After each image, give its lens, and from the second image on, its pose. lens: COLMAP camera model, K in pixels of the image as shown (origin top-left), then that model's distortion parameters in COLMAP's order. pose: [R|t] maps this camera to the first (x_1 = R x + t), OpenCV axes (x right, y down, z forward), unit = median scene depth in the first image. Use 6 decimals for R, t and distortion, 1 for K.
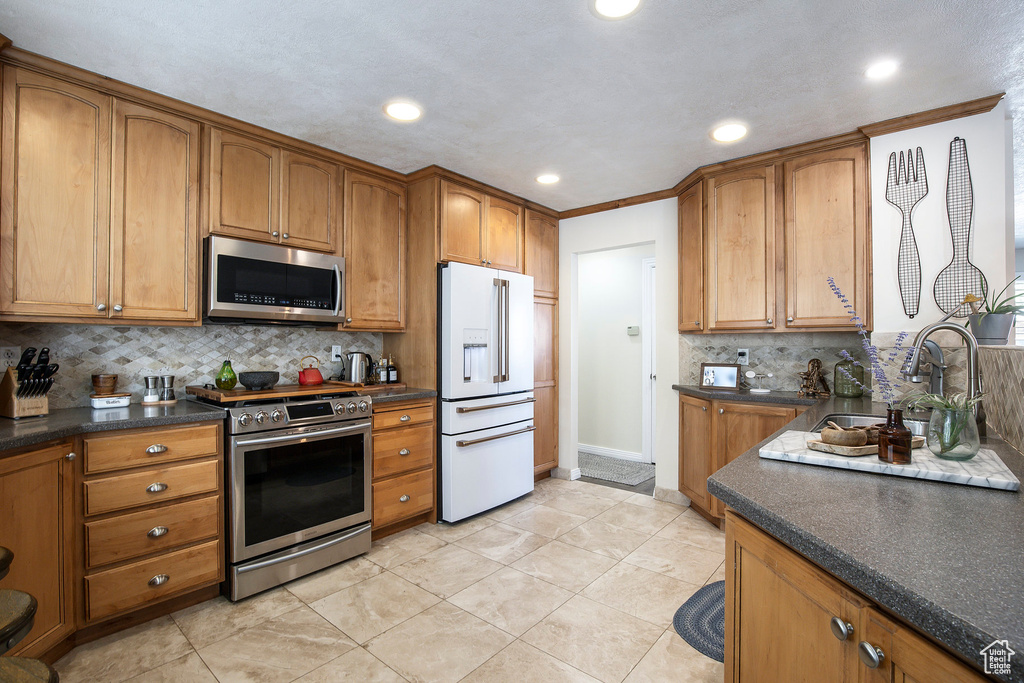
lens RADIAL K [[474.4, 0, 515.1], [0, 474.4, 339.1], [0, 0, 1]] dist [-0.013986, 0.000844]
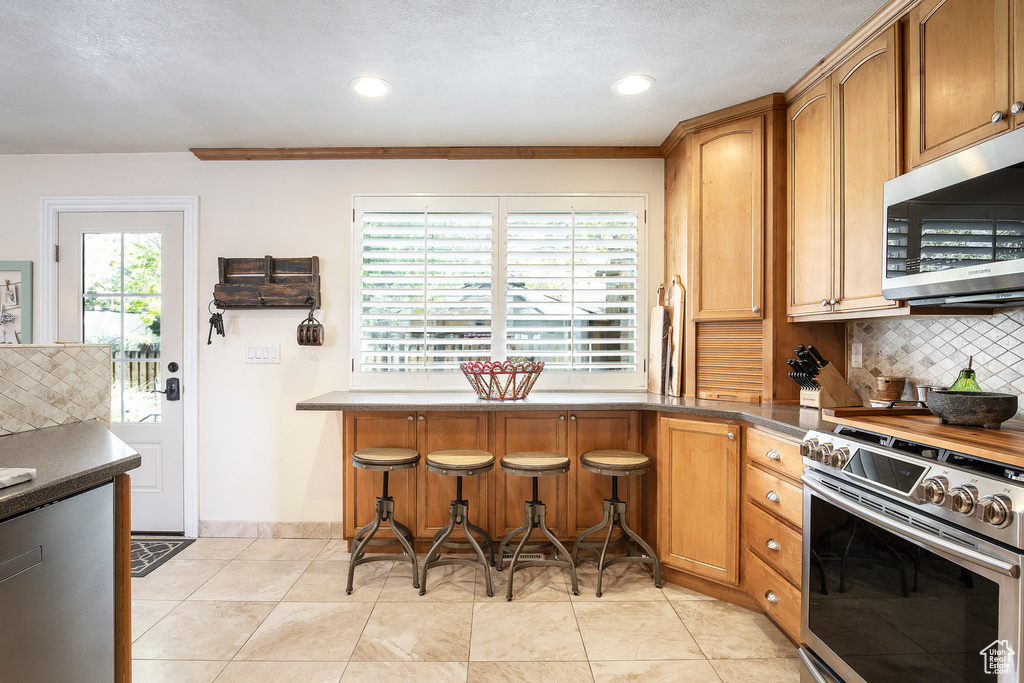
lens RADIAL K [[542.4, 0, 508.2], [0, 542.4, 321.3], [0, 0, 1]] dist [-0.026260, 0.003133]
pose [[-0.763919, -0.028678, -0.644675, 0.215591], [0.002548, 0.998870, -0.047453, 0.014043], [0.645307, -0.037893, -0.762983, 0.965690]]
